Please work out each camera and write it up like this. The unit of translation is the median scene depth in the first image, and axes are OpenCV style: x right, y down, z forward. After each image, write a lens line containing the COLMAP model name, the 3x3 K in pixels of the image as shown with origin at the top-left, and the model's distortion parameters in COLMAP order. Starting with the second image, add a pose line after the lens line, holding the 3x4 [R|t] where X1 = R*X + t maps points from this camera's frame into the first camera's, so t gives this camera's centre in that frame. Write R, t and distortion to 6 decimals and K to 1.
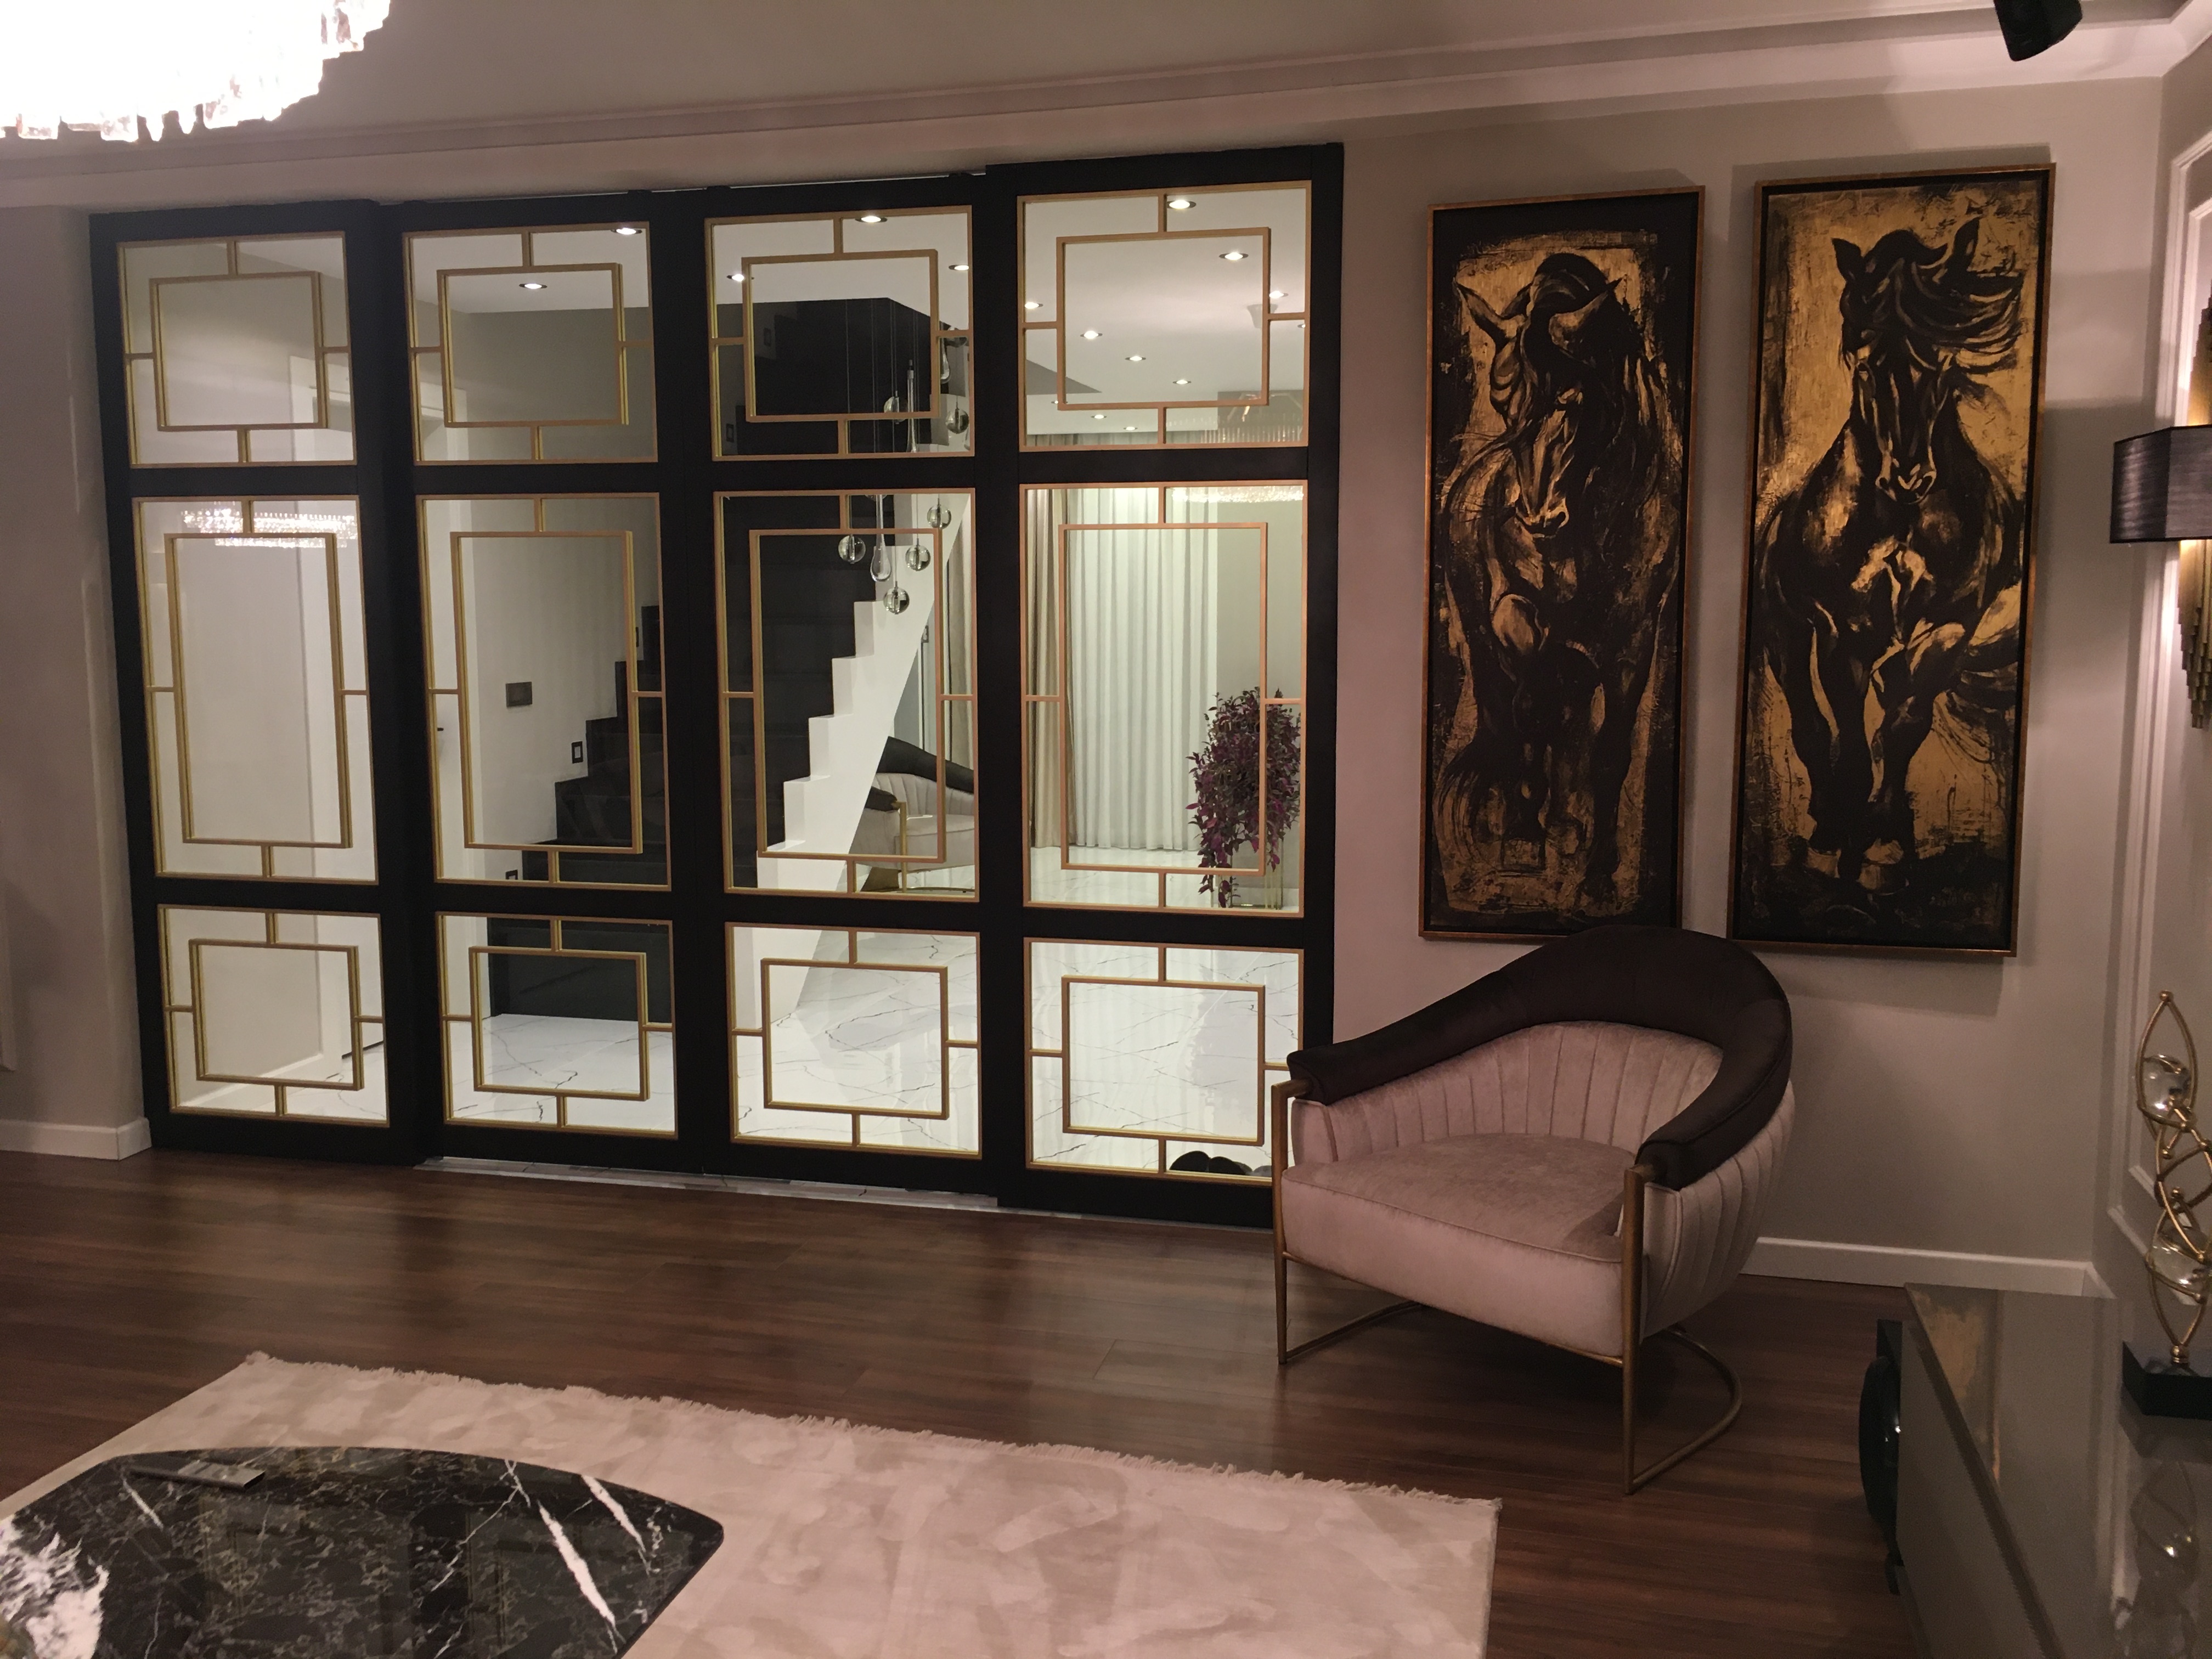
lens RADIAL K [[1855.8, 0, 1092.2], [0, 1855.8, 824.4], [0, 0, 1]] dist [0.086763, -0.112223]
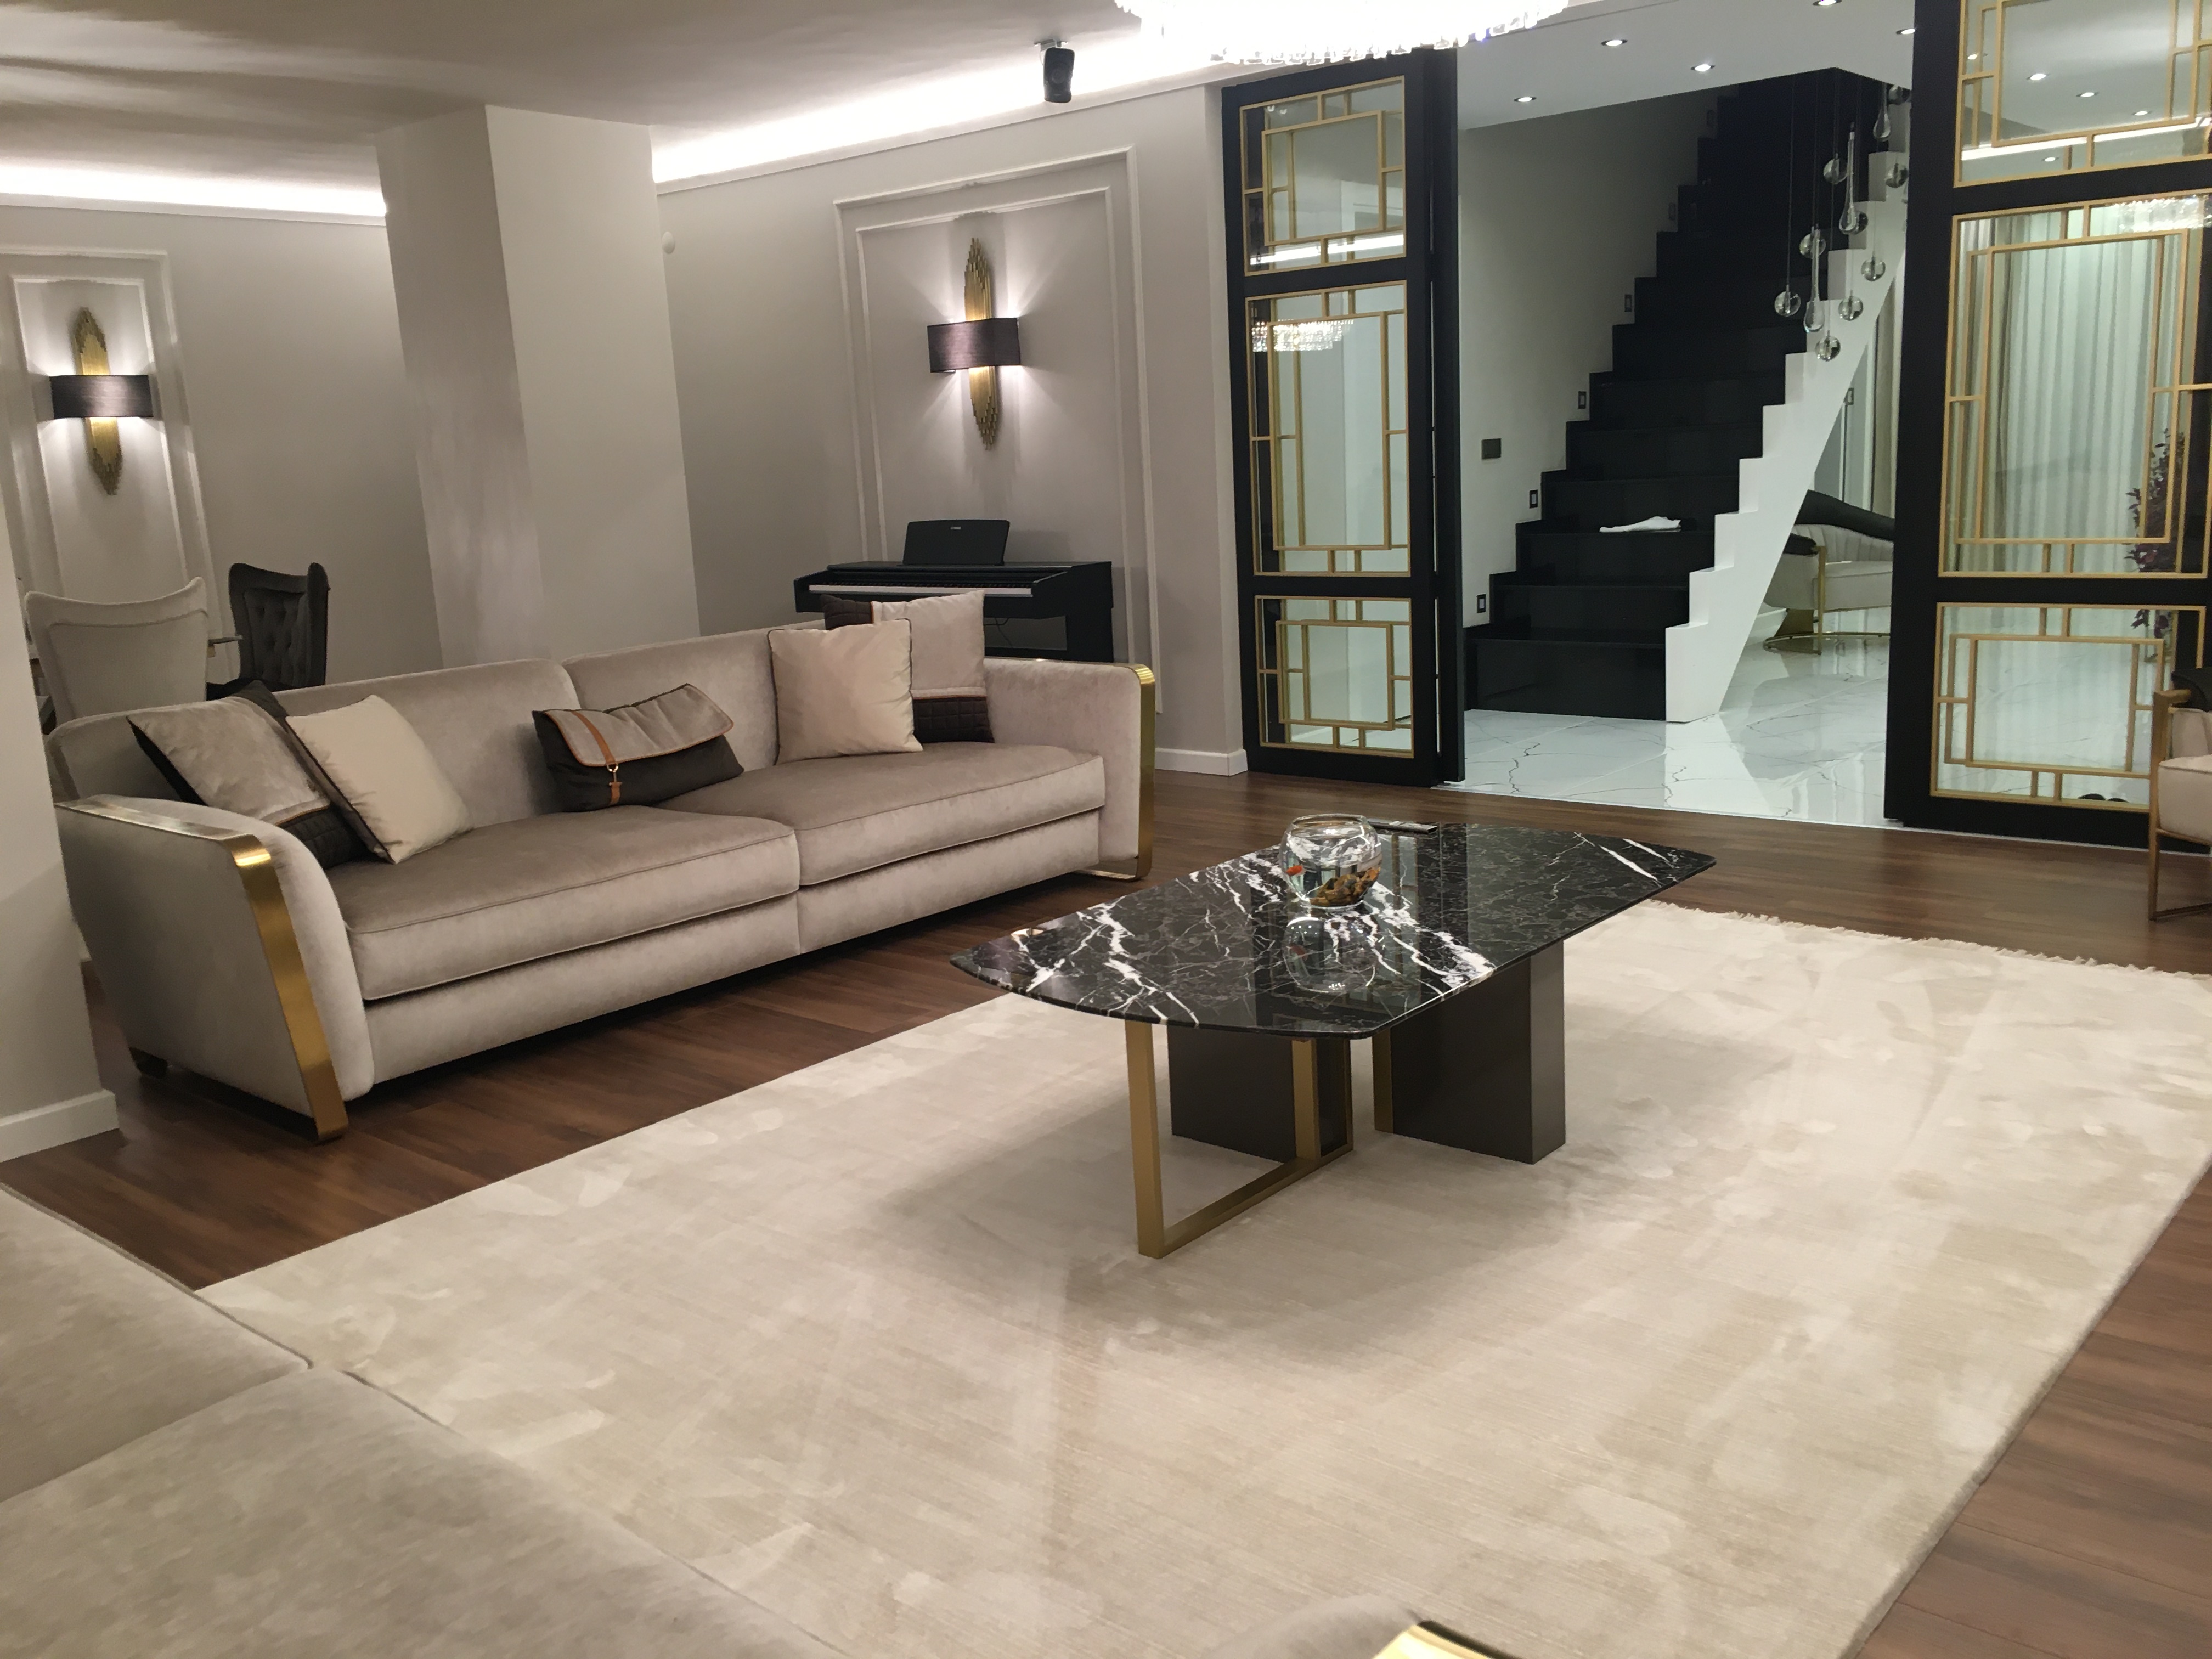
lens RADIAL K [[1855.8, 0, 1092.2], [0, 1855.8, 824.4], [0, 0, 1]] dist [0.086763, -0.112223]
pose [[0.895004, 0.046934, -0.443582, 0.017777], [-0.004456, 0.995340, 0.096325, 0.077446], [0.446036, -0.084235, 0.891042, -0.300187]]
